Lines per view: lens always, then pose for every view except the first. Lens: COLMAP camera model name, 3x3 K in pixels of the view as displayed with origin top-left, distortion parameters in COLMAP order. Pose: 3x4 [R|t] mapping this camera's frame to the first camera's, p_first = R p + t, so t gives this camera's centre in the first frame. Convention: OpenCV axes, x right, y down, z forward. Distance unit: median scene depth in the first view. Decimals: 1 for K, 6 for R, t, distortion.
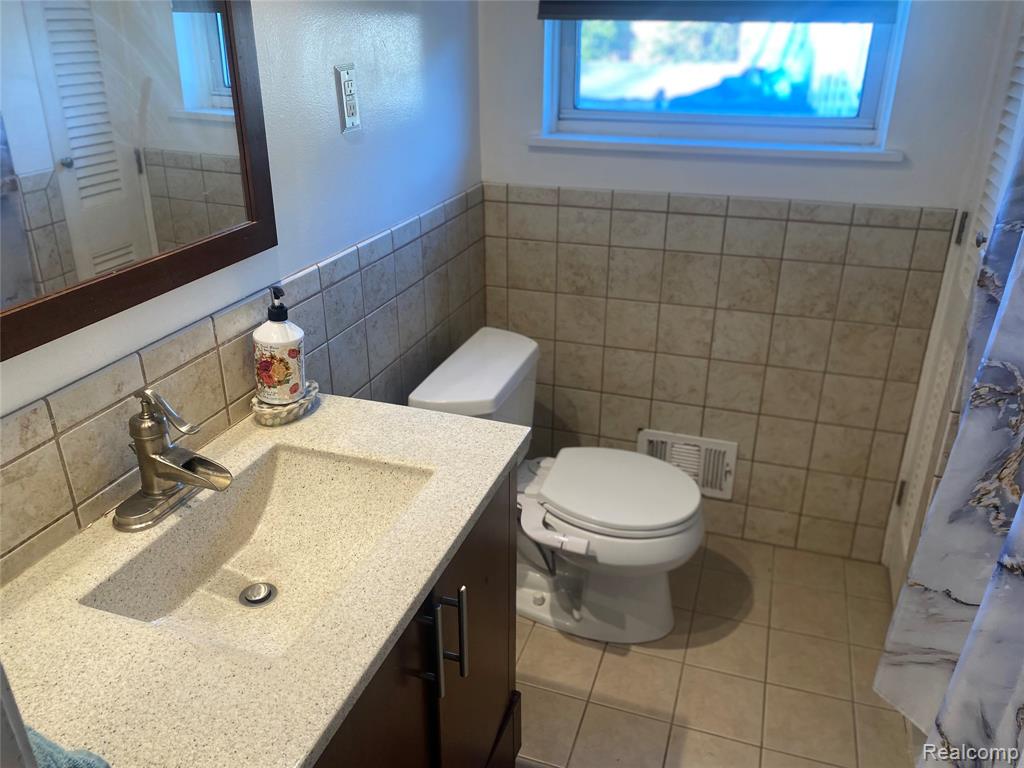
lens RADIAL K [[777.3, 0, 512.2], [0, 777.3, 375.9], [0, 0, 1]] dist [0.095914, -0.156374]
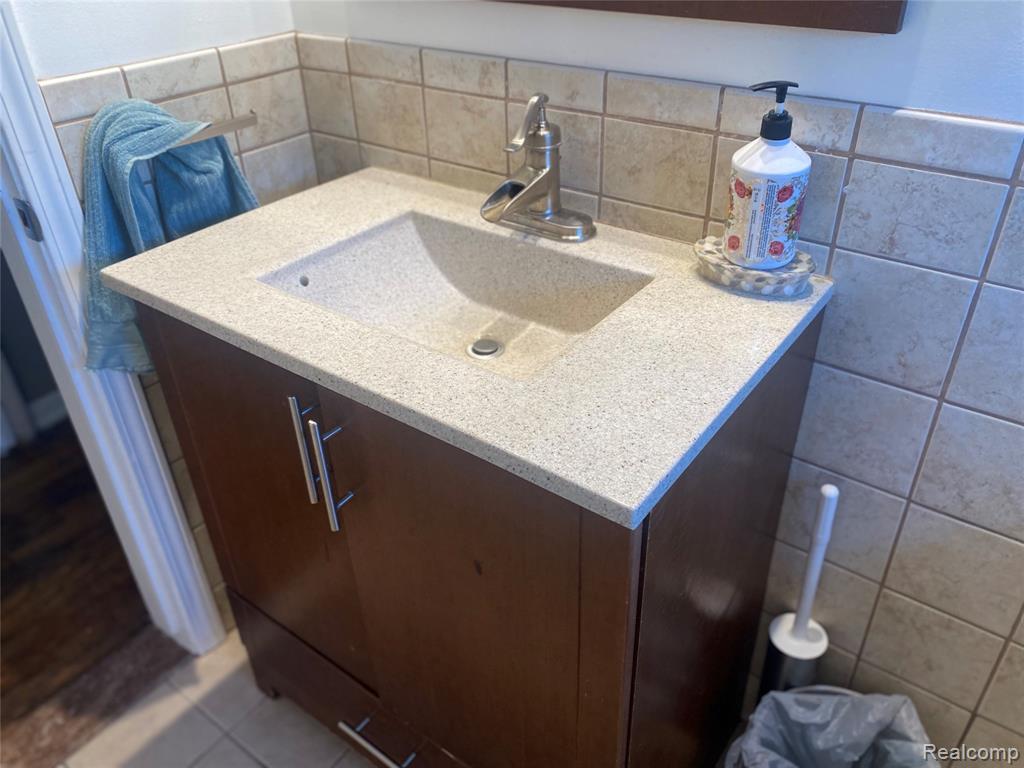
lens RADIAL K [[777.3, 0, 512.2], [0, 777.3, 375.9], [0, 0, 1]] dist [0.095914, -0.156374]
pose [[-0.291082, 0.532673, -0.794689, 0.398735], [-0.376860, 0.699654, 0.607010, -0.259550], [0.879345, 0.476177, -0.002913, 0.968571]]
